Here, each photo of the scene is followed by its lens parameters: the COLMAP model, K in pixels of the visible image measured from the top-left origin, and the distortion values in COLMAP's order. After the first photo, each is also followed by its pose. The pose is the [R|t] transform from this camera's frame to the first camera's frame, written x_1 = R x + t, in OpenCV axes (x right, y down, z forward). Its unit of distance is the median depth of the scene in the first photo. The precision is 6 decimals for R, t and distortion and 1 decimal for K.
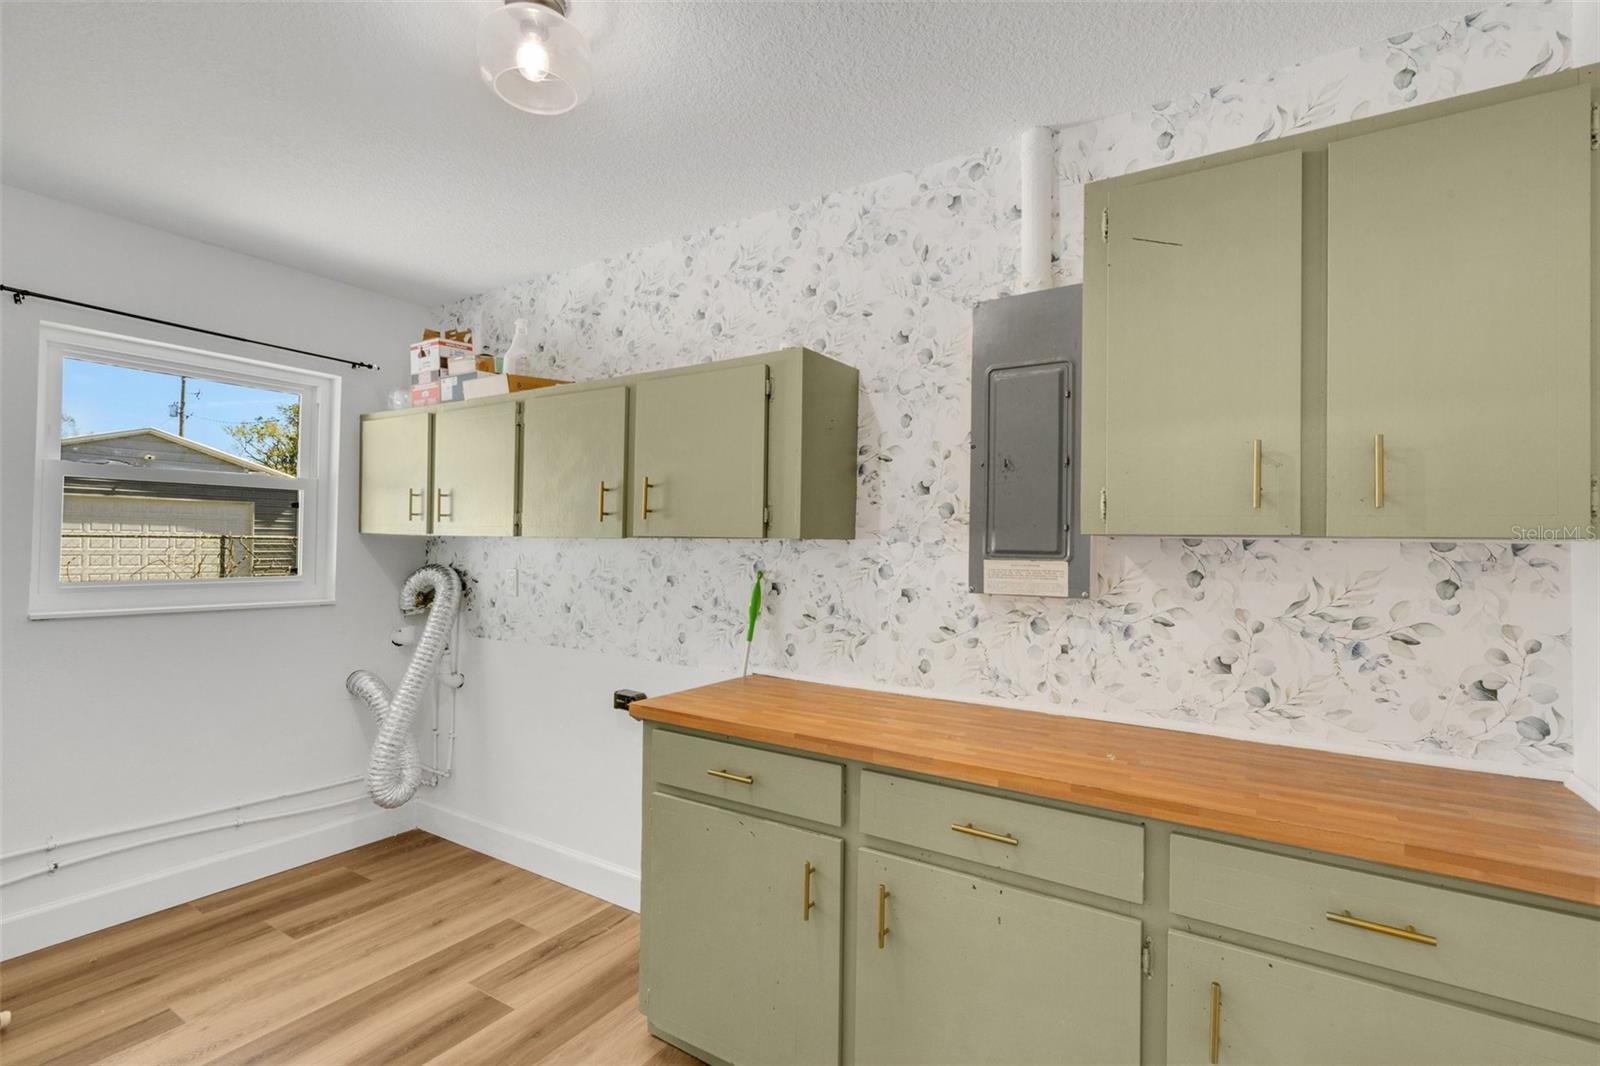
lens RADIAL K [[740.2, 0, 799.1], [0, 740.2, 536.6], [0, 0, 1]] dist [-0.000328, -0.000210]
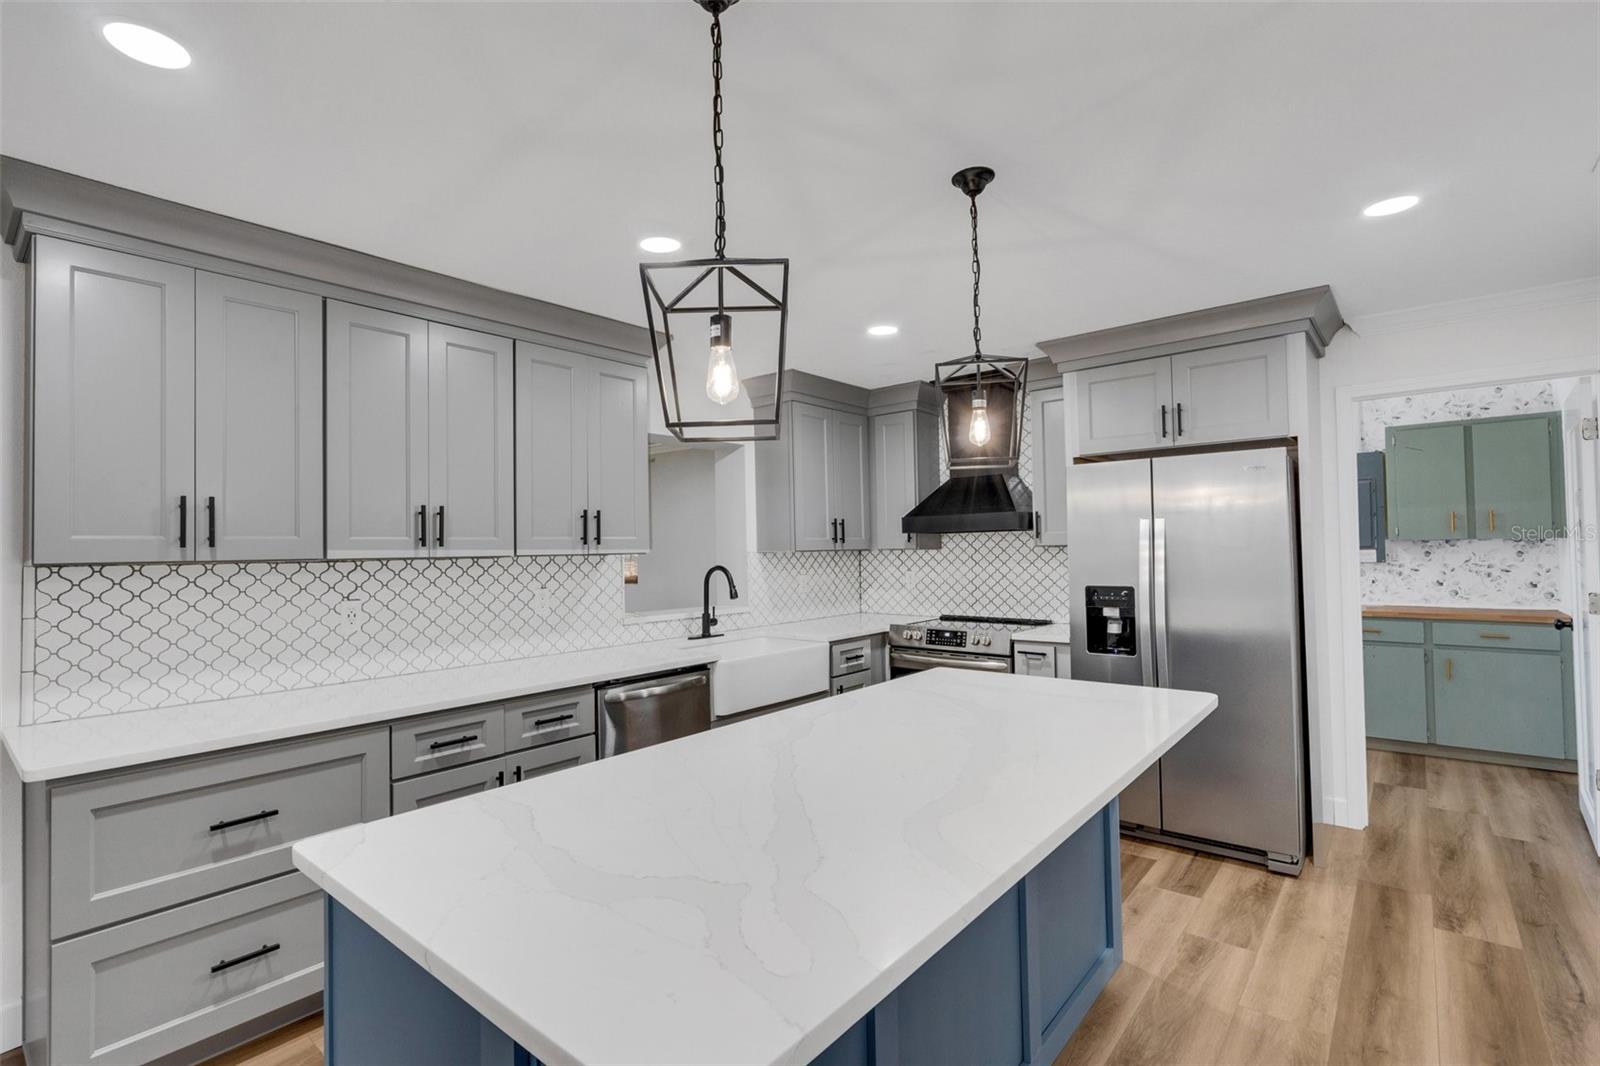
lens RADIAL K [[740.2, 0, 793.9], [0, 740.2, 536.6], [0, 0, 1]] dist [-0.000328, -0.000210]
pose [[0.990381, -0.038288, -0.132964, -1.685502], [0.038114, 0.999266, -0.003856, -0.103945], [0.133014, -0.001249, 0.991113, -2.419972]]
